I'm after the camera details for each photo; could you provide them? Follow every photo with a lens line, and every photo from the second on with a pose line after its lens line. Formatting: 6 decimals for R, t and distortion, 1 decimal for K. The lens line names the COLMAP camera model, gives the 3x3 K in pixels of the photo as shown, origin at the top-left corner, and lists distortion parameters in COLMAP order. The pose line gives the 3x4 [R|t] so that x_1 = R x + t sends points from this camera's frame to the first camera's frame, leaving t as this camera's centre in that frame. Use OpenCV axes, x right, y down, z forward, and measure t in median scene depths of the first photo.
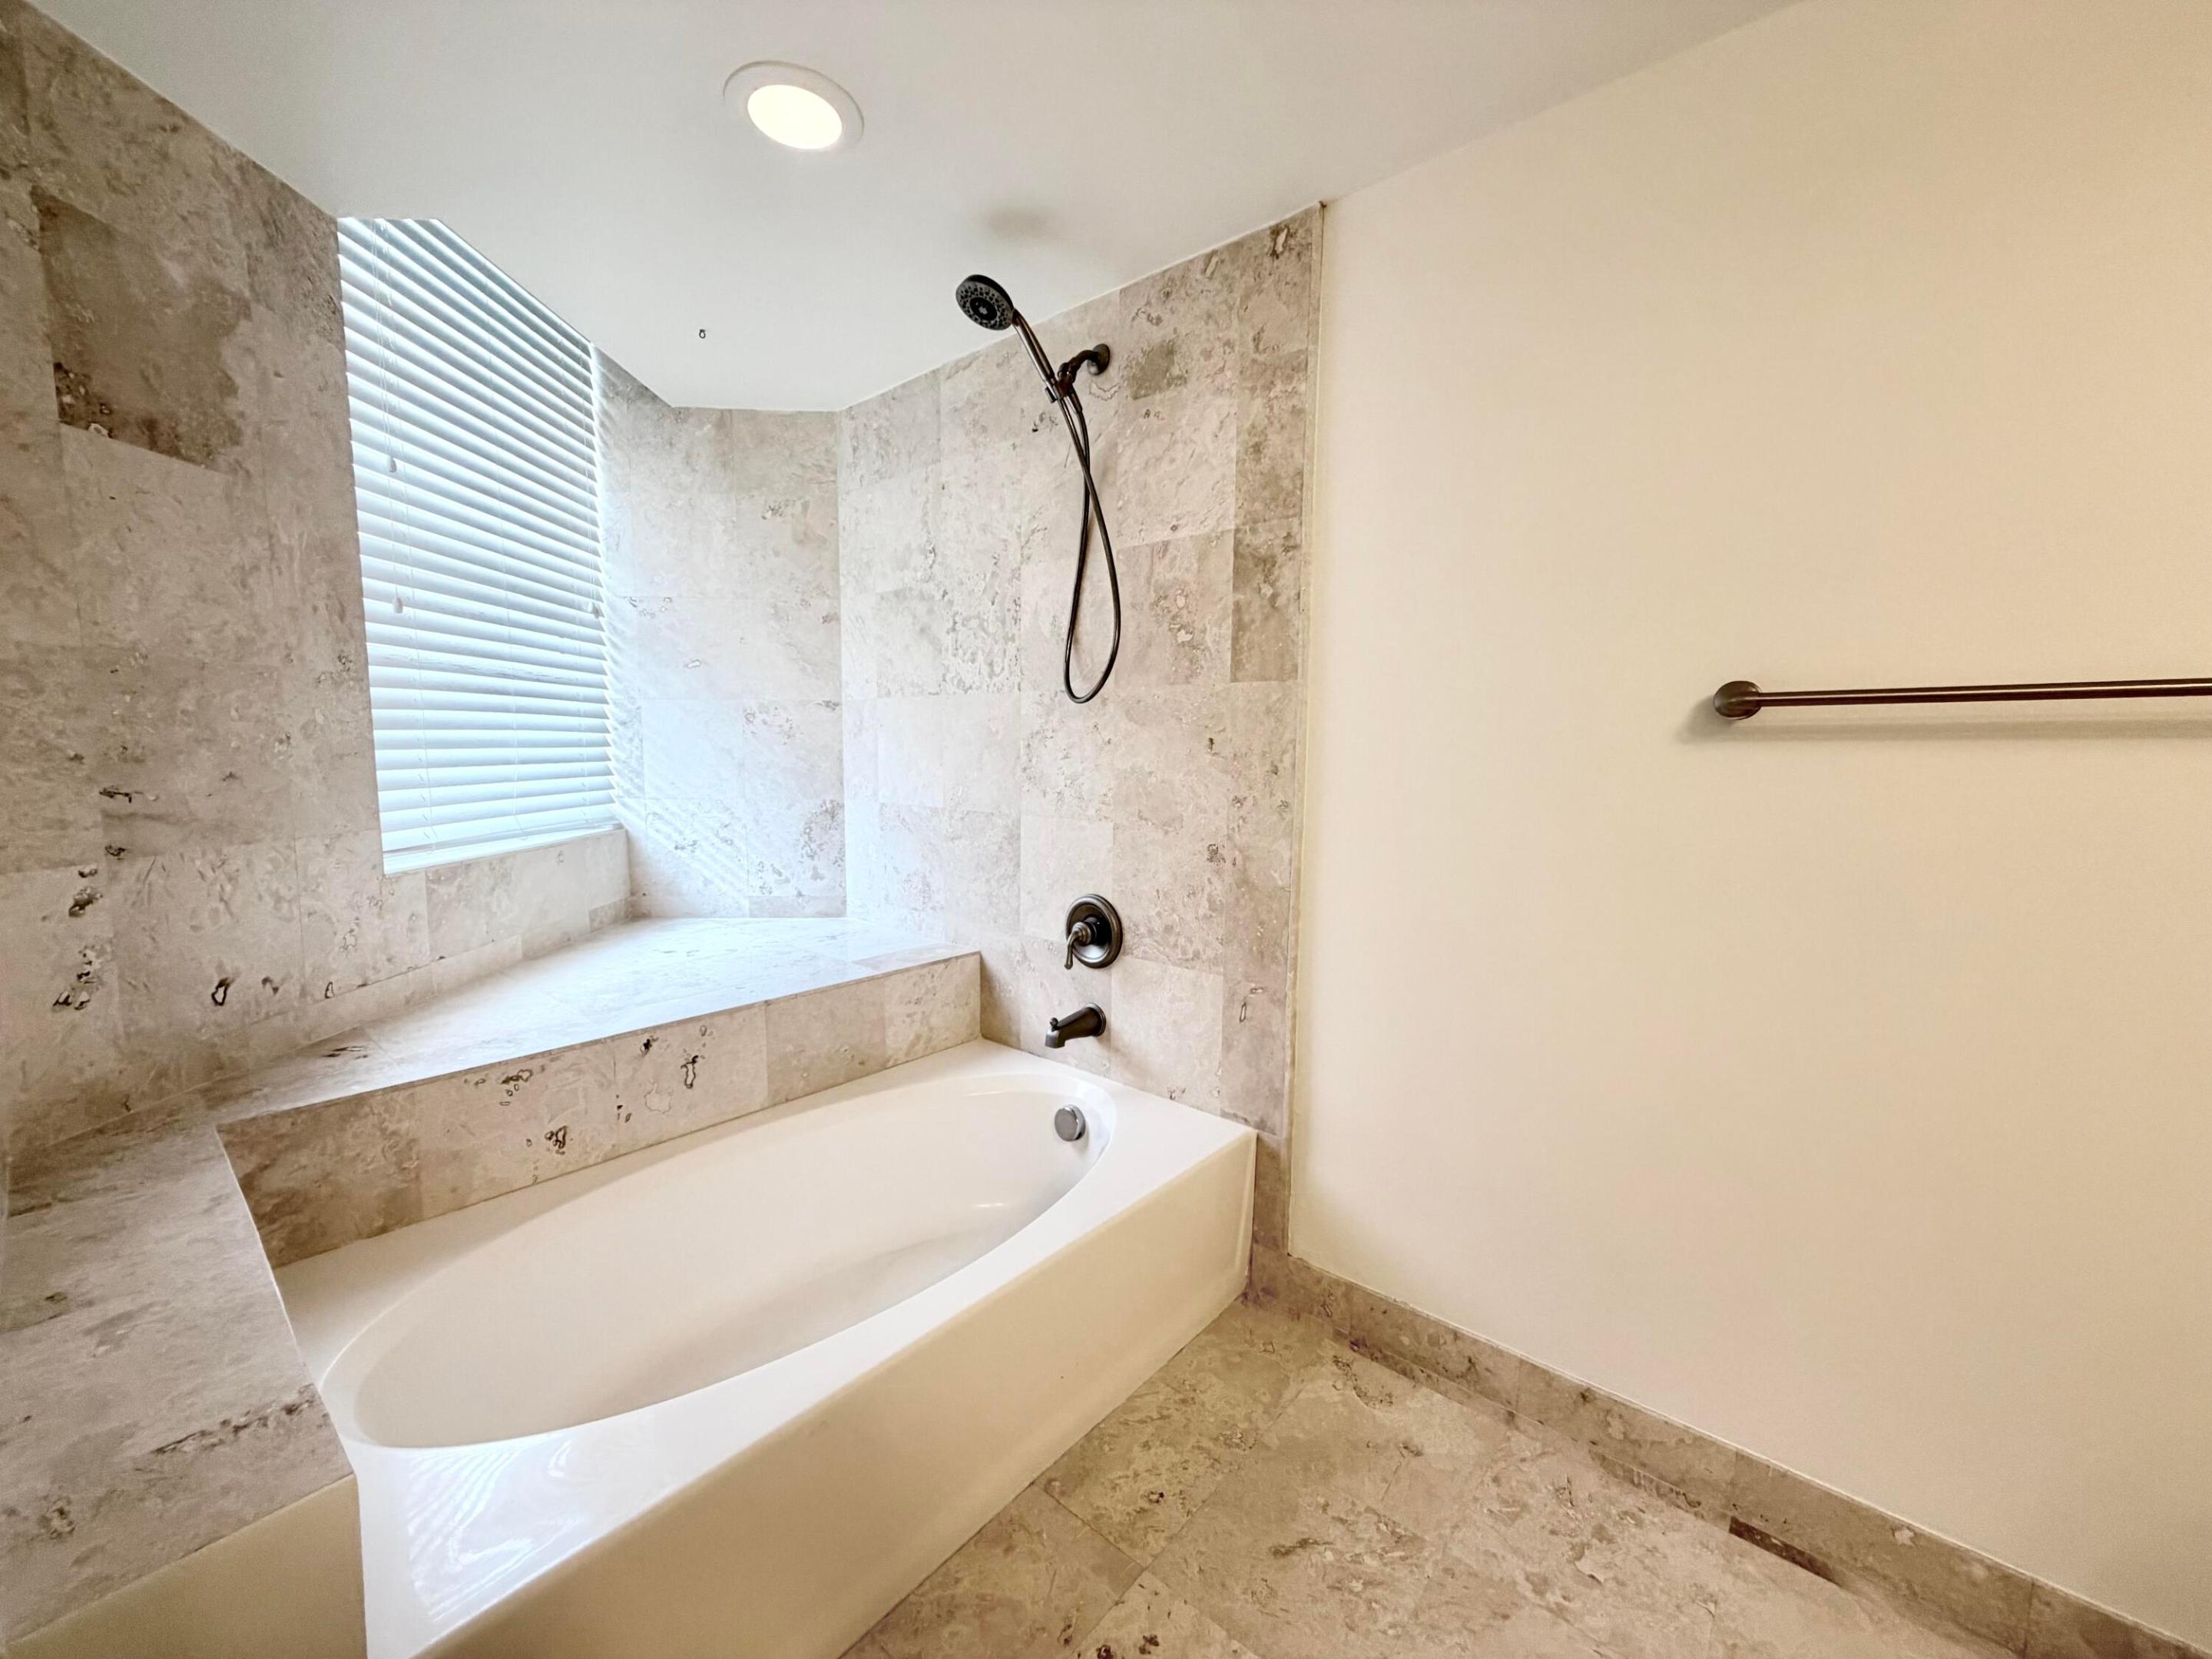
lens RADIAL K [[878.7, 0, 1098.9], [0, 878.7, 834.7], [0, 0, 1]] dist [-0.004970, -0.000168]
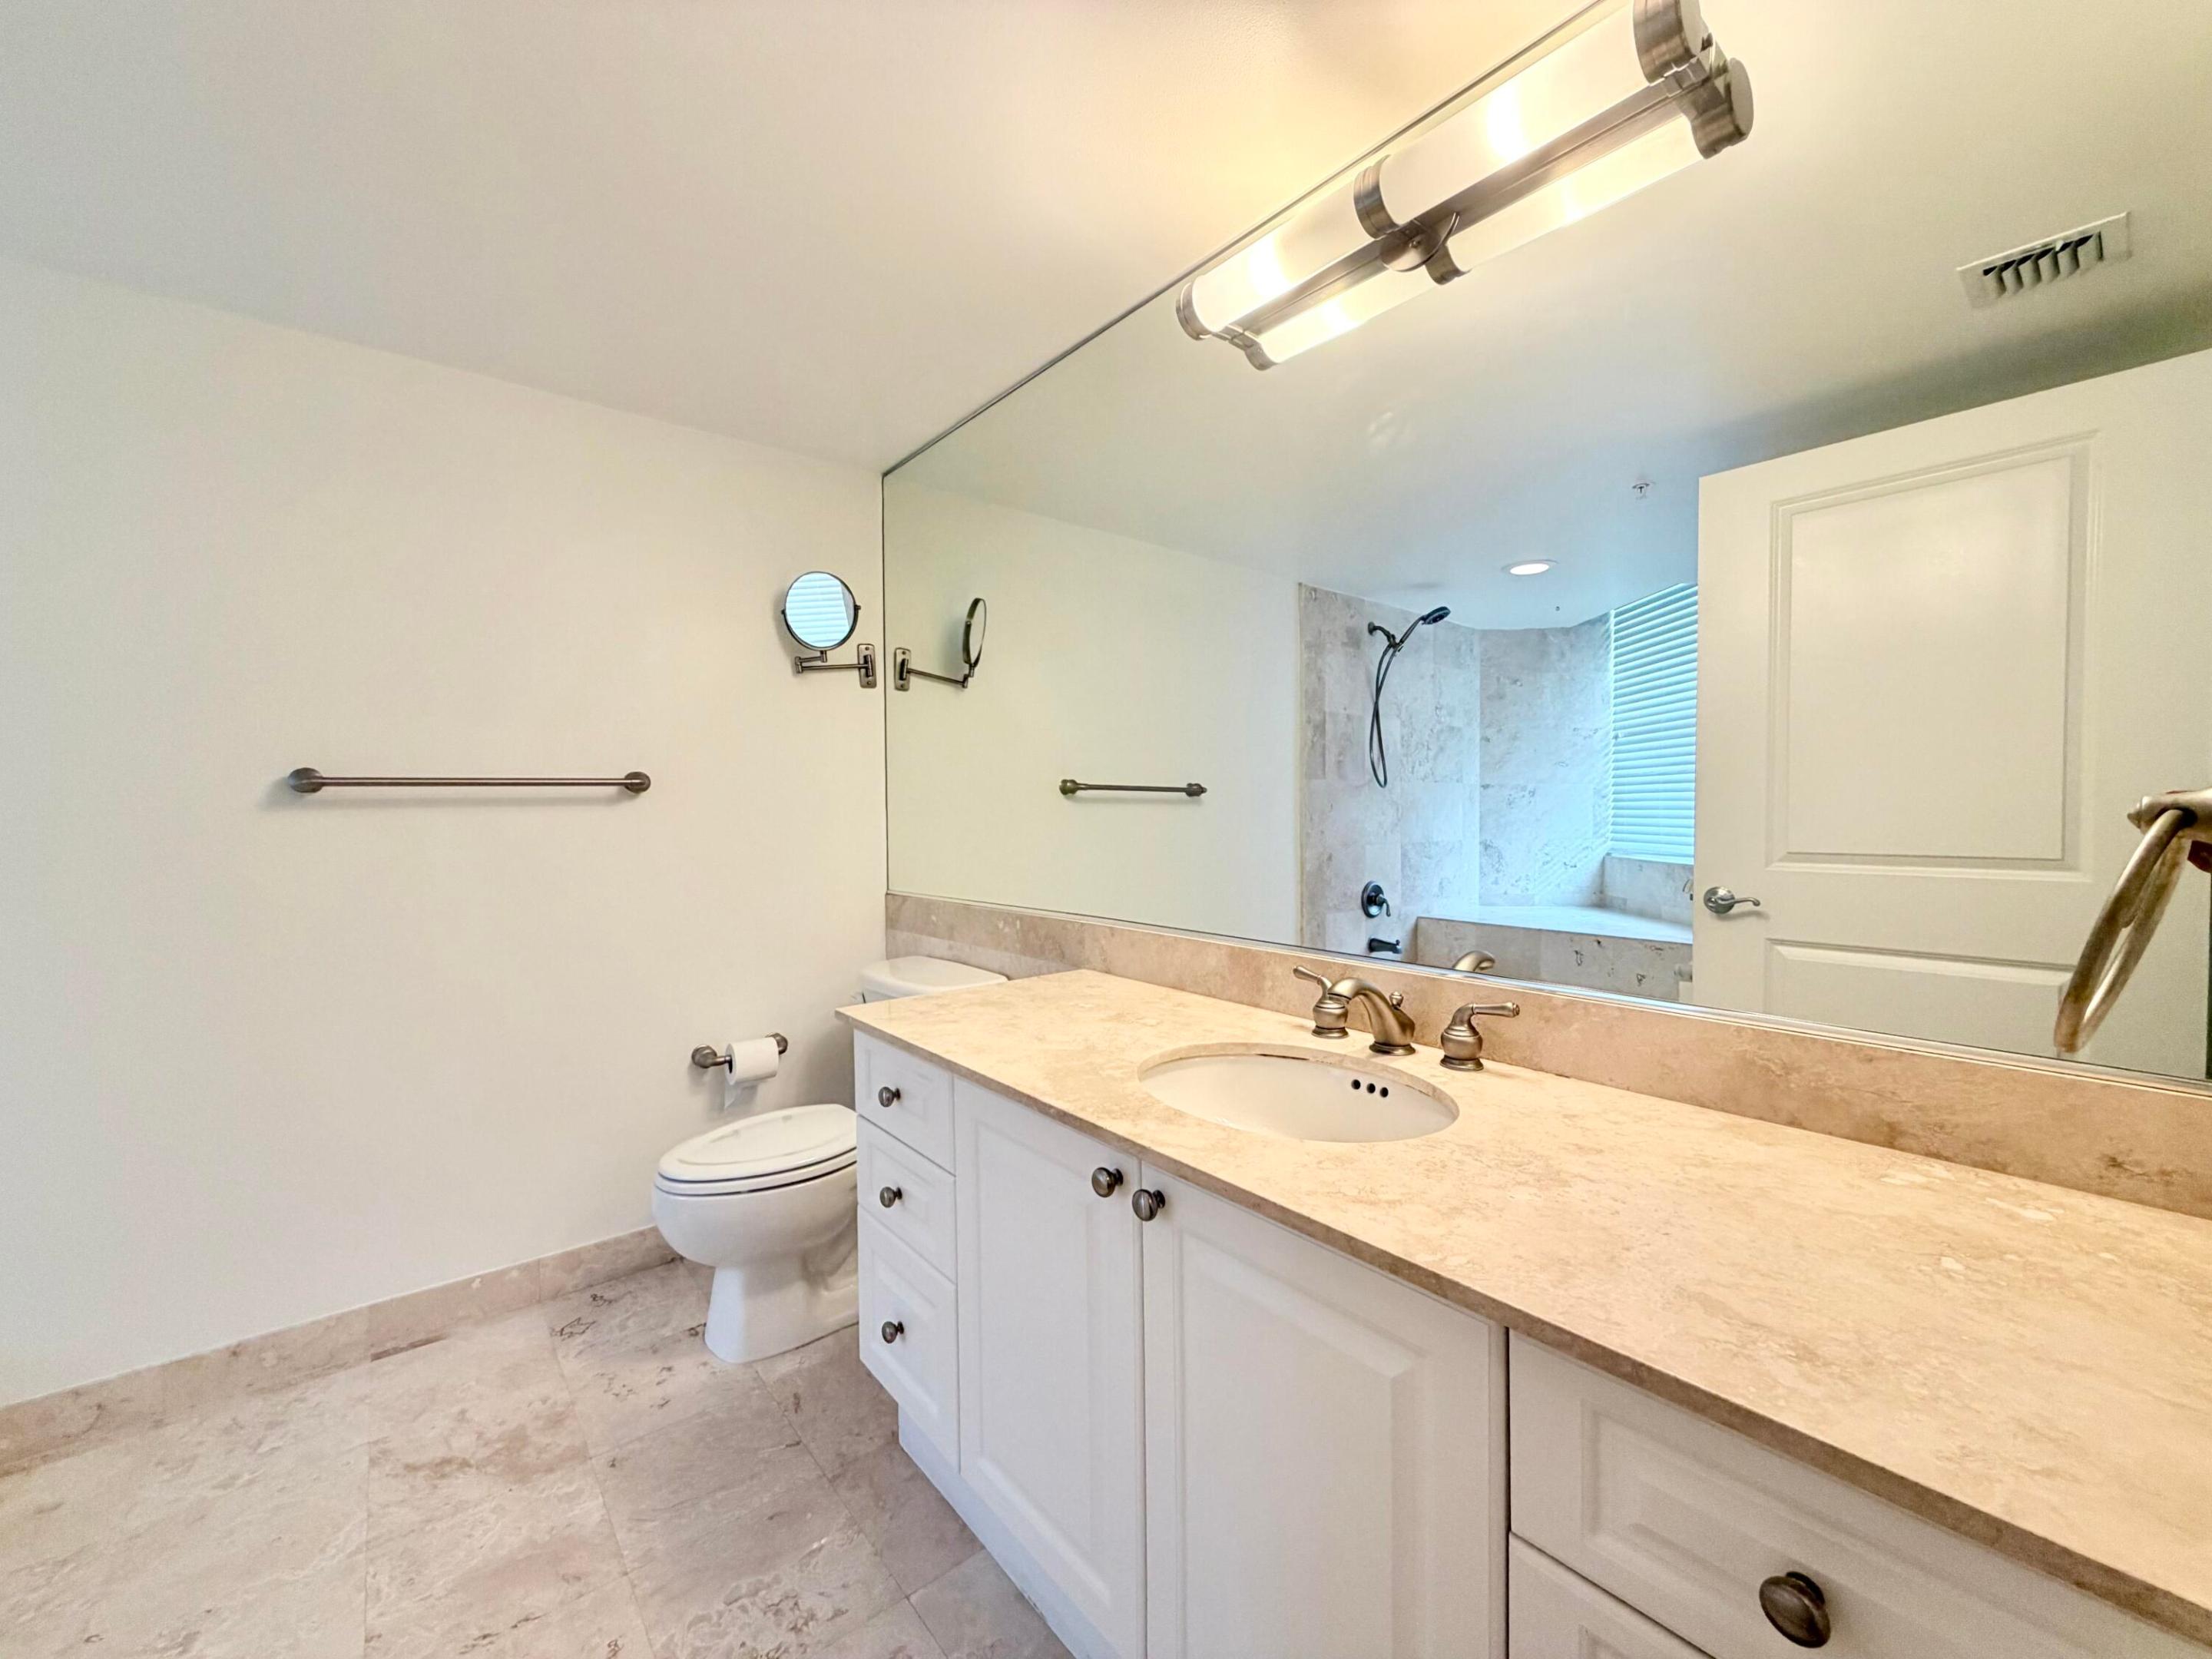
lens RADIAL K [[878.7, 0, 1098.9], [0, 878.7, 834.7], [0, 0, 1]] dist [-0.004970, -0.000168]
pose [[0.173904, -0.034495, 0.984158, -0.437793], [0.106403, 0.994194, 0.016045, 0.047200], [-0.978997, 0.101927, 0.176565, -0.493031]]
